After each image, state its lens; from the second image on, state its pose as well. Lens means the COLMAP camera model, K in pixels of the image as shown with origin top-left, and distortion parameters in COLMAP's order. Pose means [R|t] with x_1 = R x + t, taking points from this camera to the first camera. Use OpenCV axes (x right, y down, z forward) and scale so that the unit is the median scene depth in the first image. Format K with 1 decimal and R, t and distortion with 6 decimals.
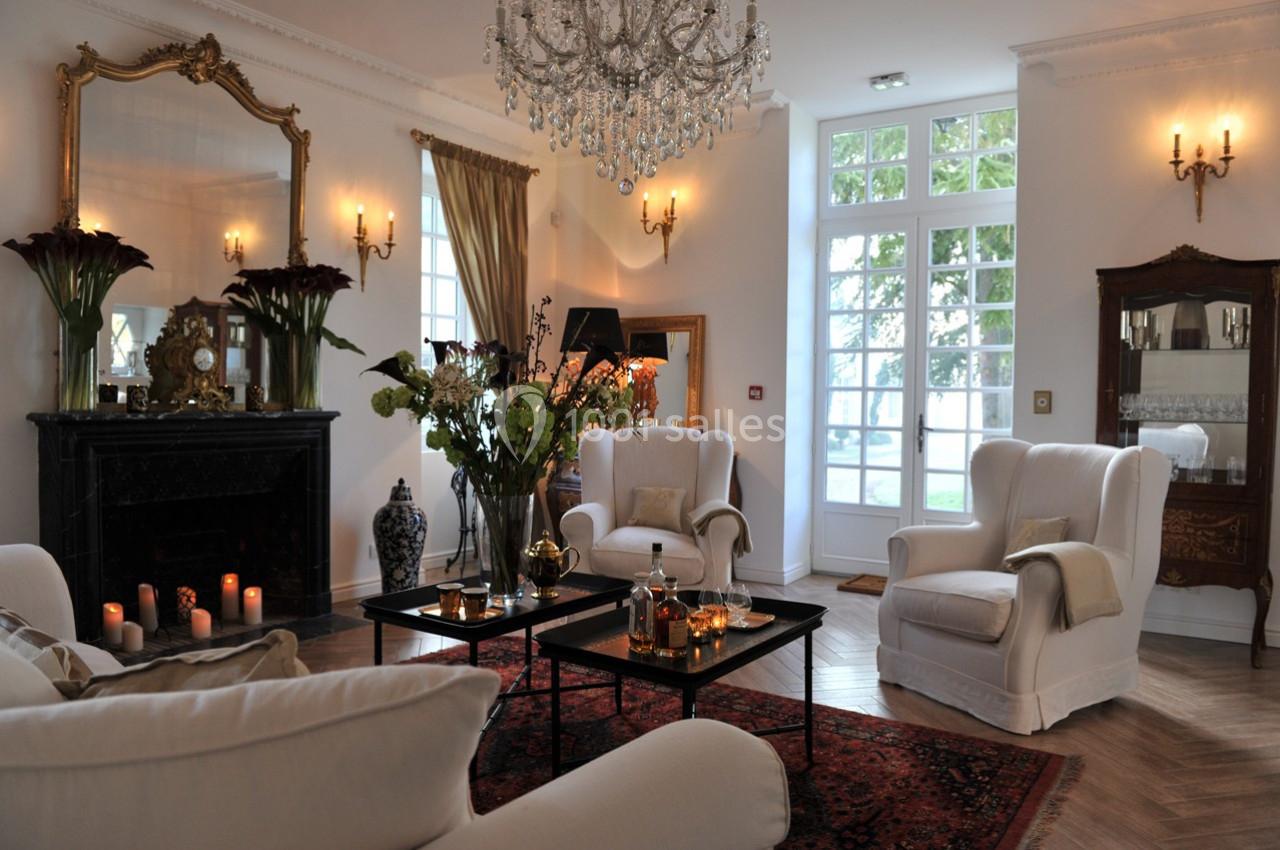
lens RADIAL K [[912.9, 0, 688.5], [0, 912.9, 421.5], [0, 0, 1]] dist [-0.029994, 0.013828]
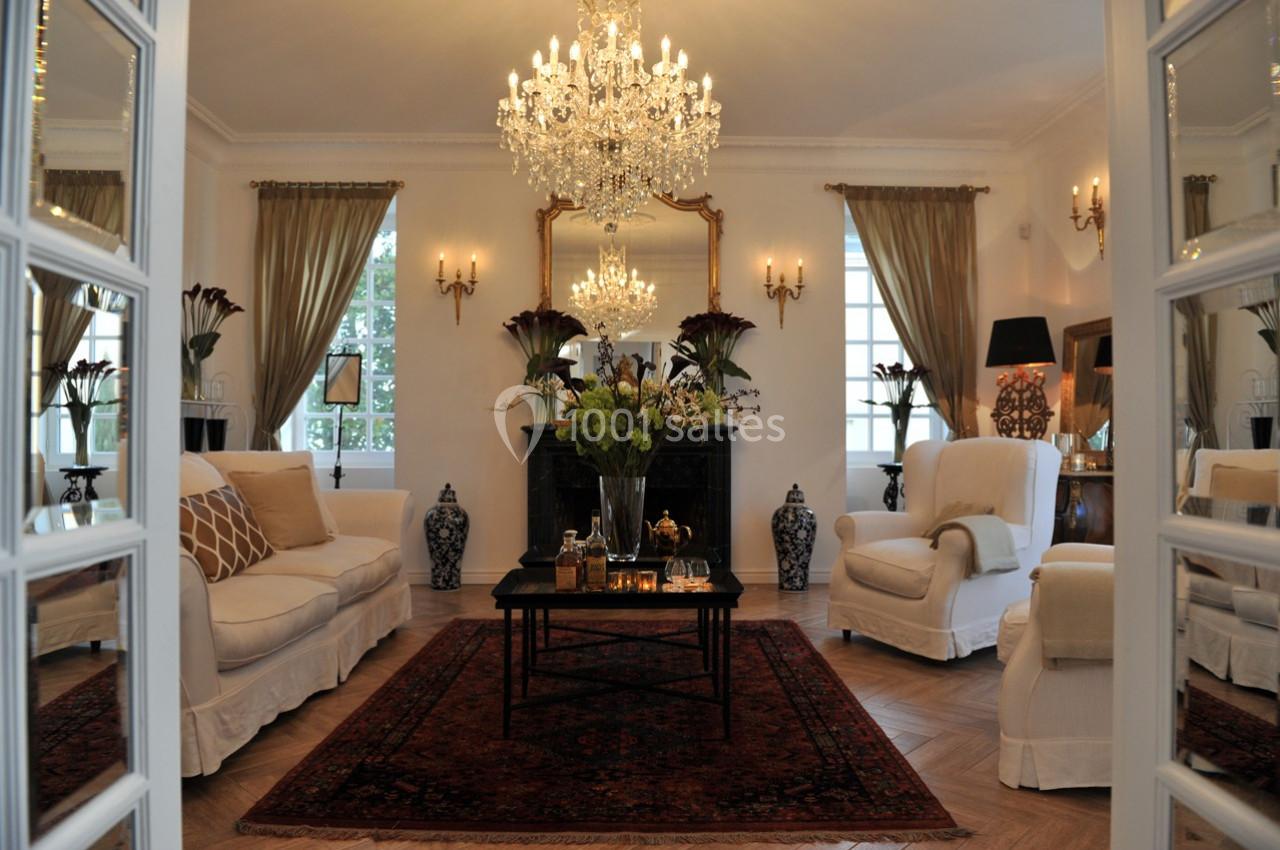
lens RADIAL K [[912.9, 0, 688.5], [0, 912.9, 421.5], [0, 0, 1]] dist [-0.029994, 0.013828]
pose [[0.576446, -0.026944, -0.816691, 0.570798], [-0.015354, 0.998923, -0.043794, 0.036114], [0.816991, 0.037785, 0.575412, 0.212802]]
